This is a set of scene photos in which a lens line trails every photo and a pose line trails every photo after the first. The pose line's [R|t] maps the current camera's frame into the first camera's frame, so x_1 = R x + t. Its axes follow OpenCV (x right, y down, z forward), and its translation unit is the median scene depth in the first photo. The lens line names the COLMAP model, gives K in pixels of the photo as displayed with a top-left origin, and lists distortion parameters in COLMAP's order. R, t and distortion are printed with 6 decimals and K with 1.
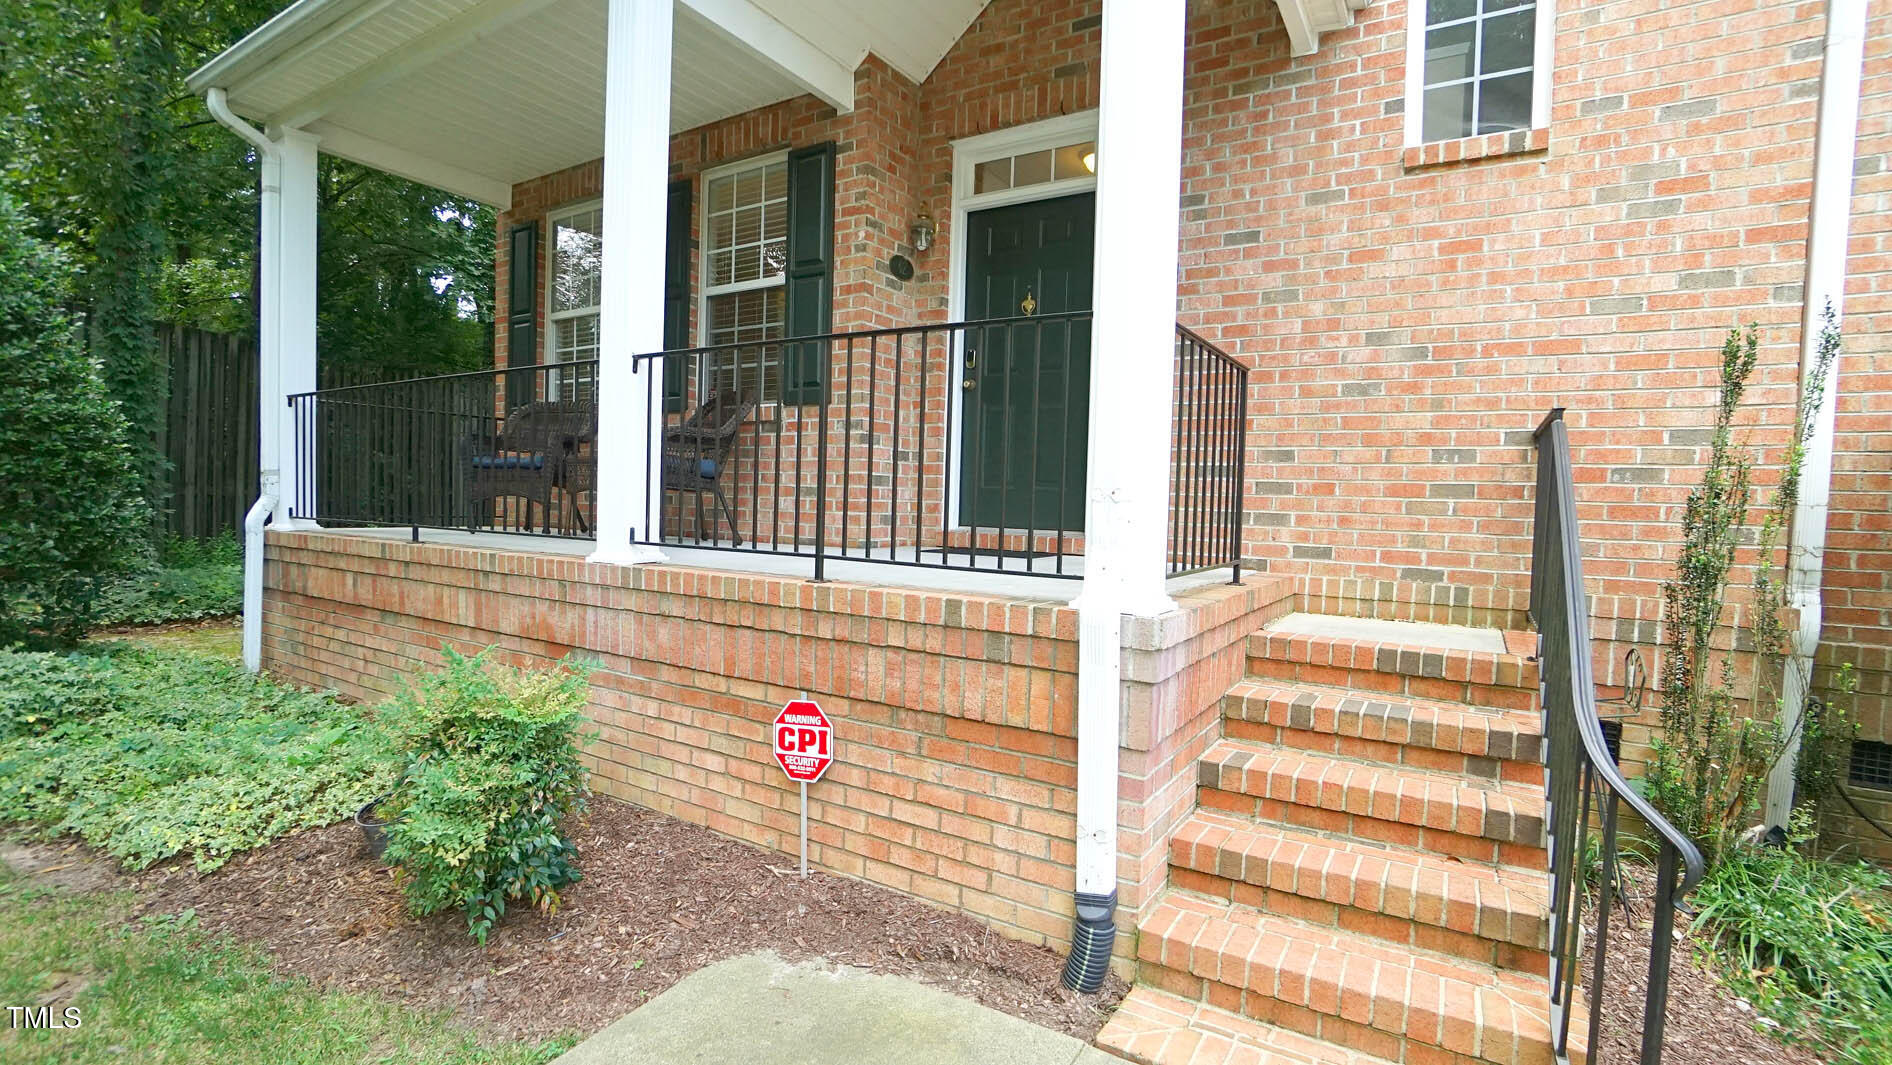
lens RADIAL K [[836.3, 0, 940.5], [0, 836.3, 536.3], [0, 0, 1]] dist [-0.062038, 0.025187]
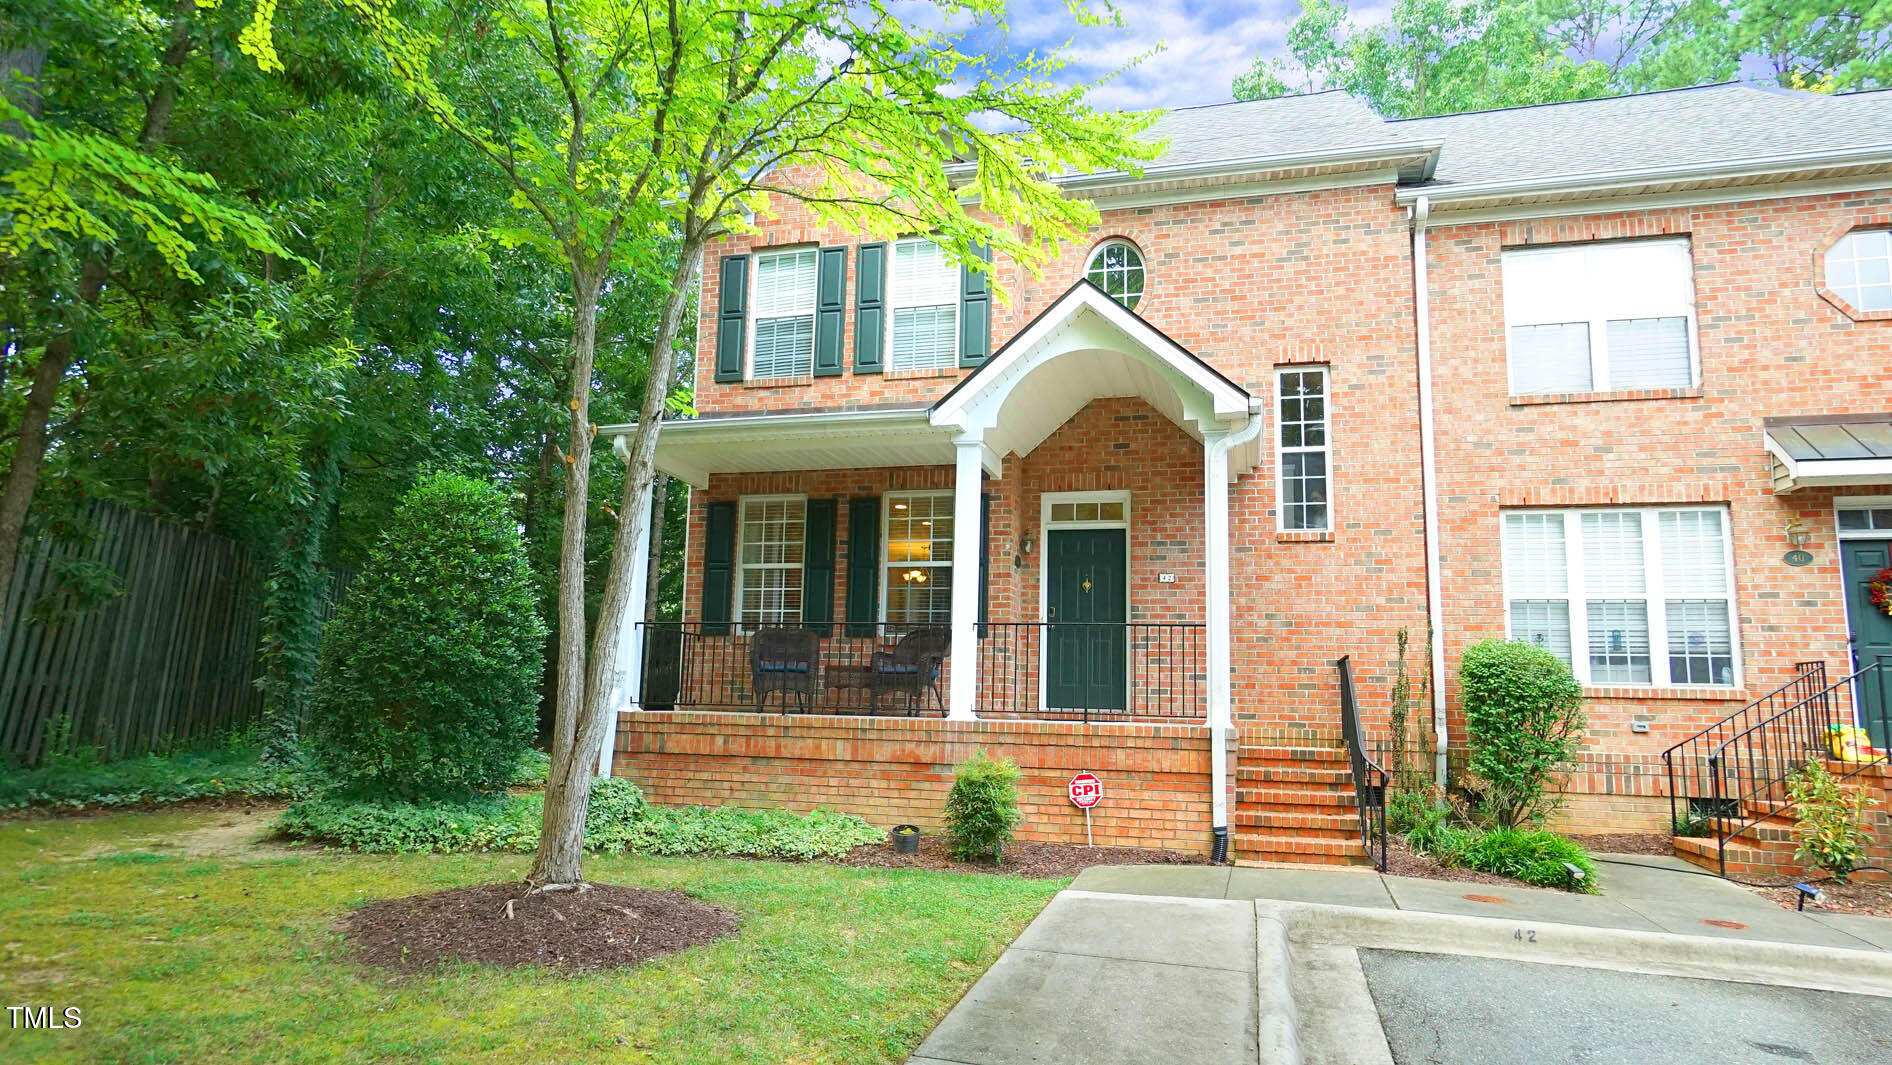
lens RADIAL K [[986.0, 0, 948.5], [0, 986.0, 564.6], [0, 0, 1]] dist [-0.020313, 0.001227]
pose [[0.964690, 0.034103, 0.261172, -1.112484], [0.013022, 0.984194, -0.176613, 0.084485], [-0.263067, 0.173778, 0.948998, -1.451937]]
